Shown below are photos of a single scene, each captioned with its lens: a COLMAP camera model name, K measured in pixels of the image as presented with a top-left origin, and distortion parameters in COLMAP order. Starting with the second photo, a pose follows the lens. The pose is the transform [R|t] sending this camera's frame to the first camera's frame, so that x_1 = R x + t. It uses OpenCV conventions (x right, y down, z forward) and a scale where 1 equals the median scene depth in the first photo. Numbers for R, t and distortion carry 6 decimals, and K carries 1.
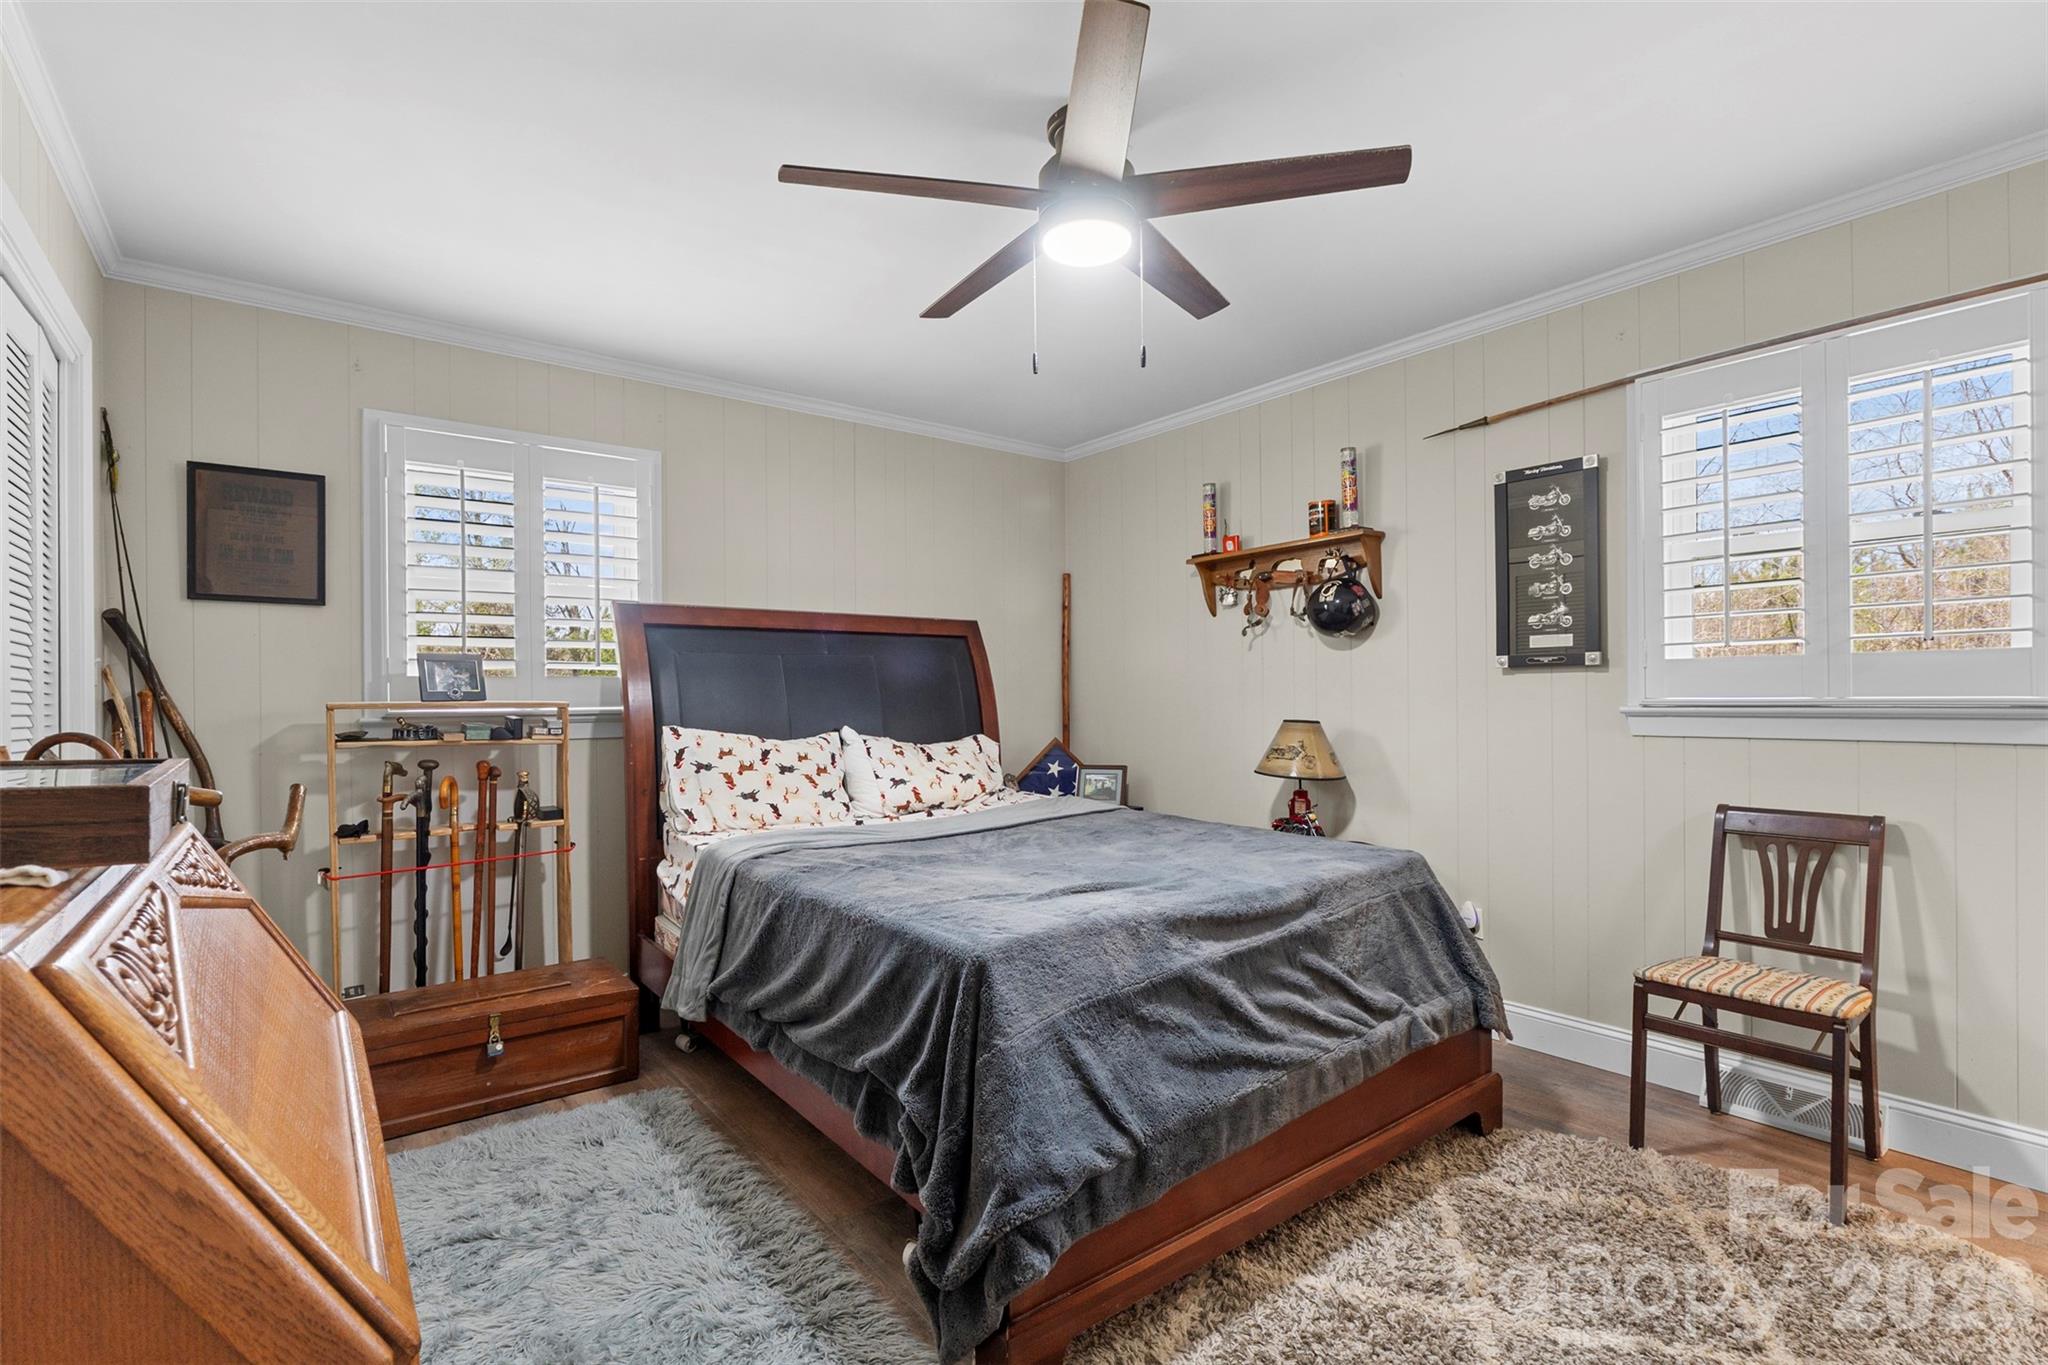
lens RADIAL K [[928.4, 0, 1021.1], [0, 928.4, 687.4], [0, 0, 1]] dist [-0.004033, -0.002424]
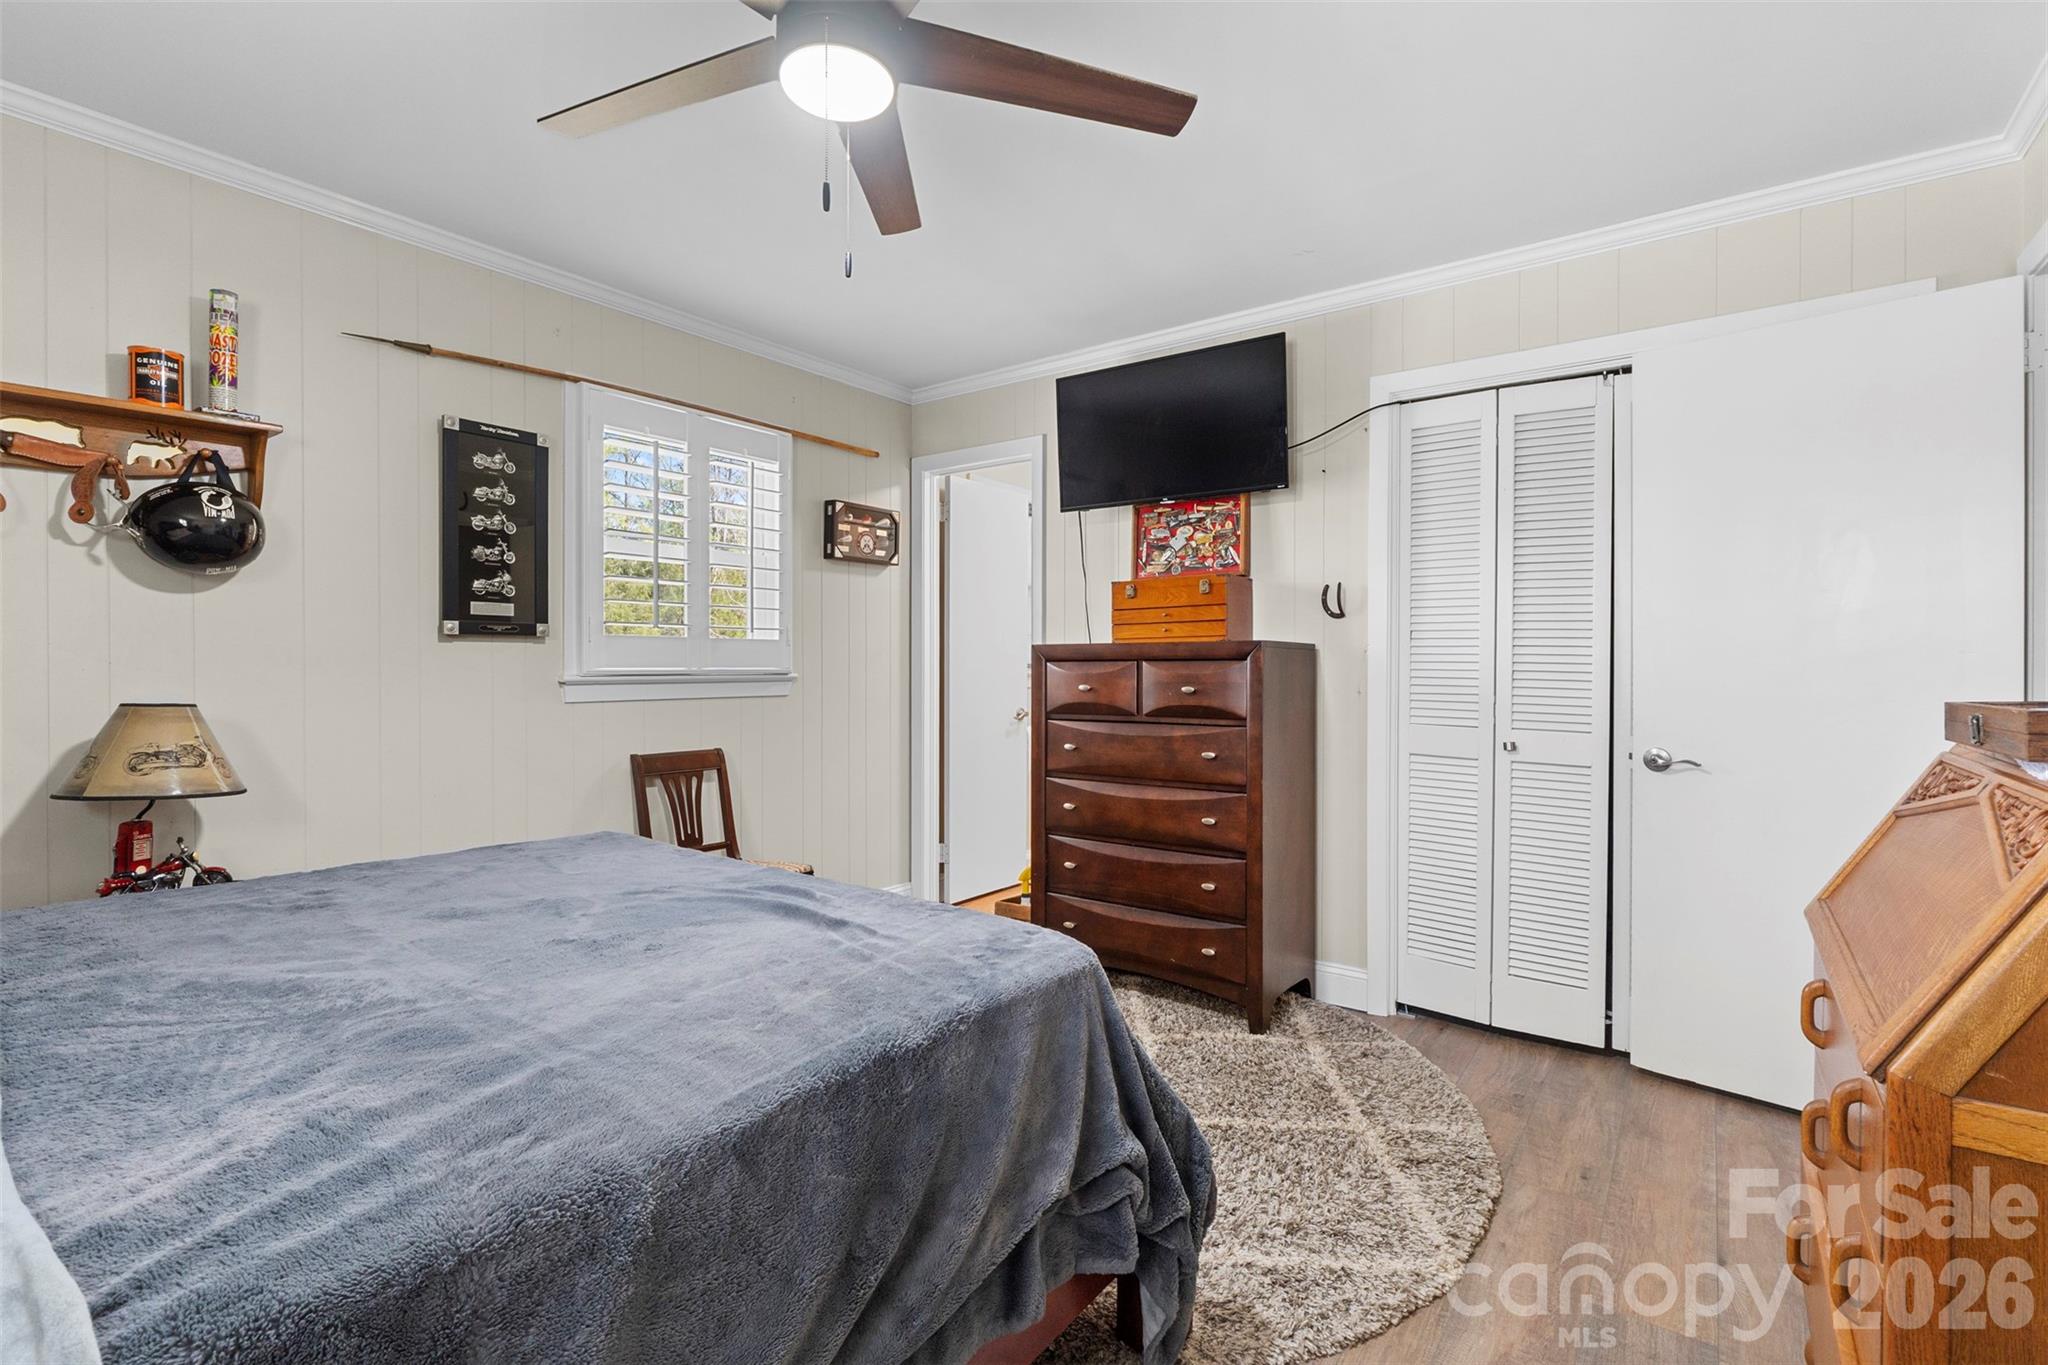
lens RADIAL K [[928.4, 0, 1017.7], [0, 928.4, 682.3], [0, 0, 1]] dist [-0.004033, -0.002424]
pose [[-0.269369, 0.000126, 0.963037, -0.510117], [-0.000156, 1.000000, -0.000175, 0.026688], [-0.963037, -0.000197, -0.269369, 0.736005]]
